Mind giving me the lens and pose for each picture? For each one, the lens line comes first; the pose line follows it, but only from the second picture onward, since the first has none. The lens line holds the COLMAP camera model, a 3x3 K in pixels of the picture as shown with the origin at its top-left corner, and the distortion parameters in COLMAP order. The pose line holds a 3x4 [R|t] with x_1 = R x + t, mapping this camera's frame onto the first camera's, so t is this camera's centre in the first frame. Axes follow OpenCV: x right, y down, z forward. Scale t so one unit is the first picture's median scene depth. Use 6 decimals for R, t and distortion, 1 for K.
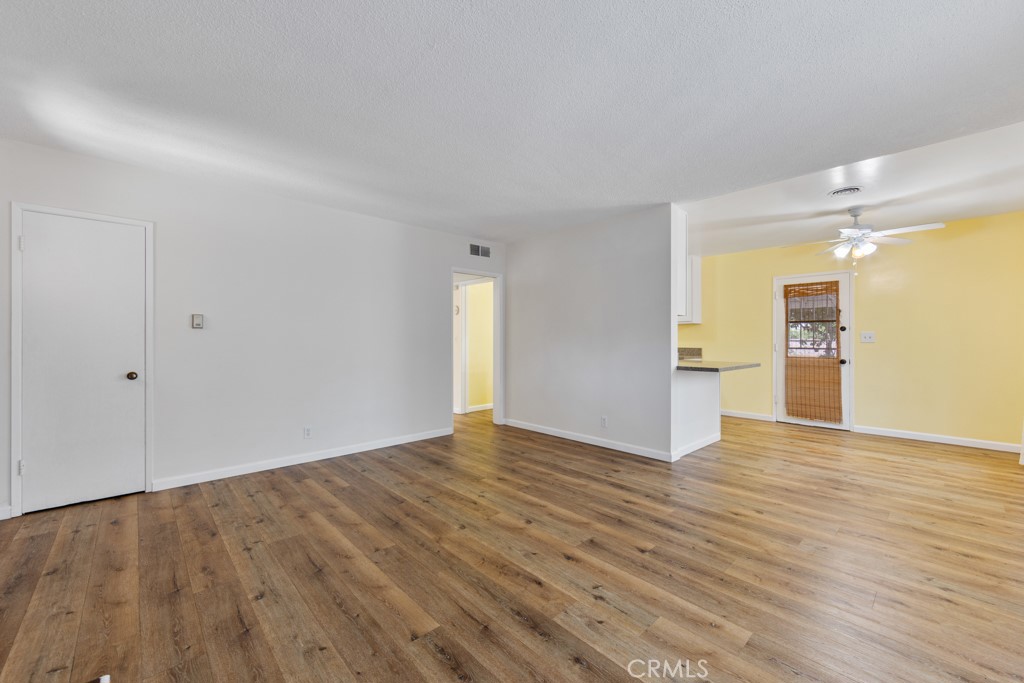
lens RADIAL K [[404.8, 0, 519.5], [0, 404.8, 342.7], [0, 0, 1]] dist [-0.002895, -0.000309]
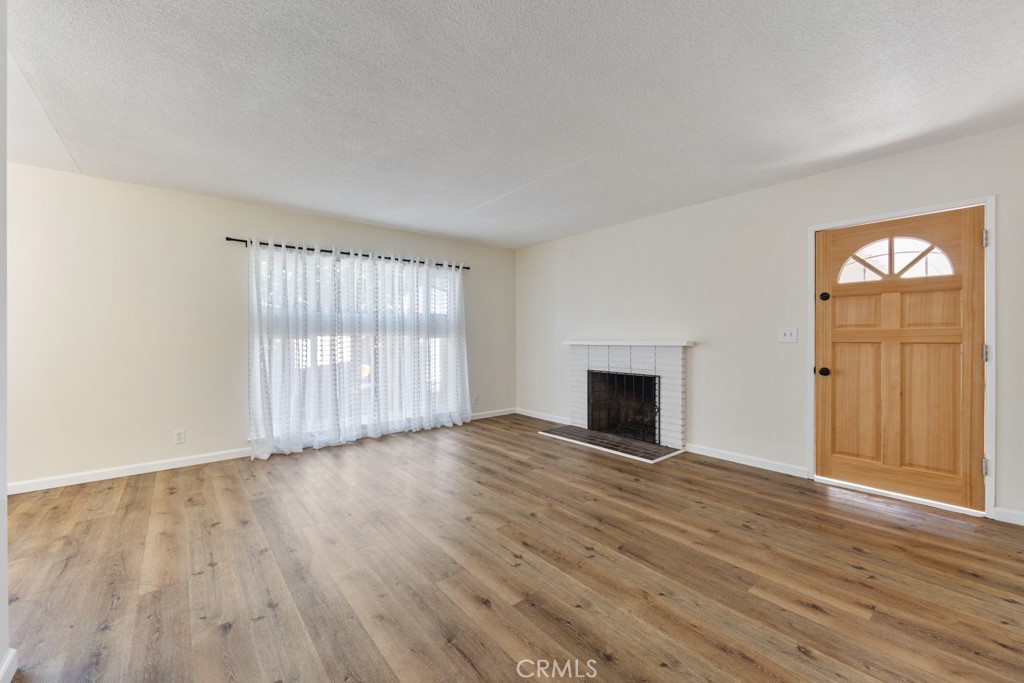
lens RADIAL K [[404.8, 0, 517.3], [0, 404.8, 336.2], [0, 0, 1]] dist [-0.002895, -0.000309]
pose [[-0.998202, 0.000263, 0.059947, -0.154284], [0.000887, 0.999946, 0.010385, -0.018140], [-0.059941, 0.010419, -0.998148, 1.943300]]
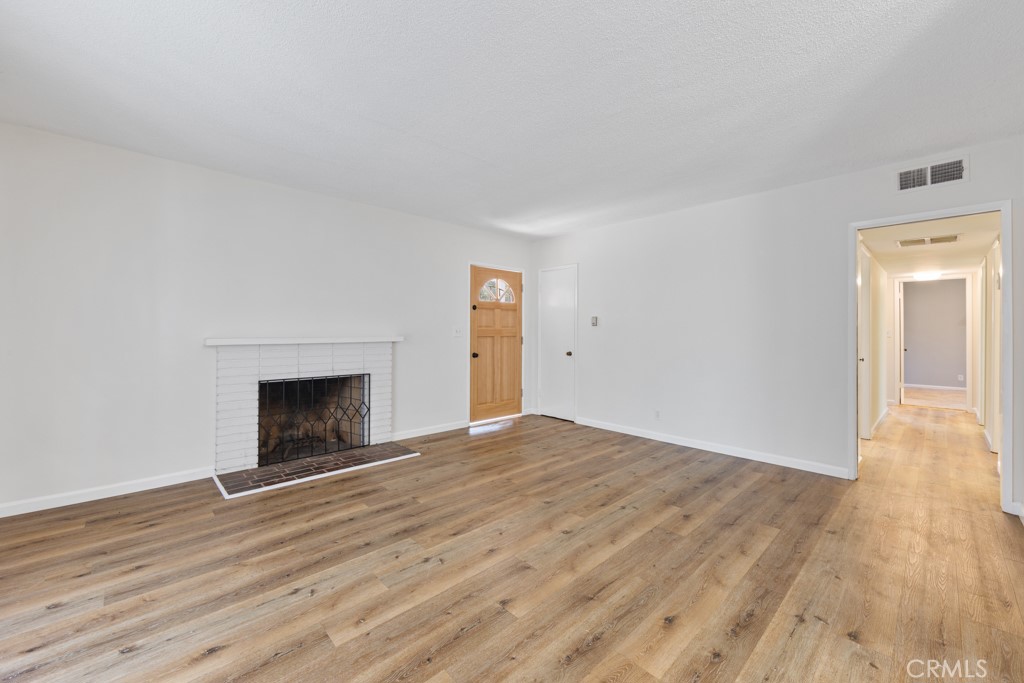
lens RADIAL K [[404.8, 0, 510.8], [0, 404.8, 334.4], [0, 0, 1]] dist [-0.002895, -0.000309]
pose [[-0.006265, 0.004223, -0.999971, 0.918612], [-0.014277, 0.999889, 0.004312, -0.007828], [0.999878, 0.014304, -0.006204, 0.854300]]
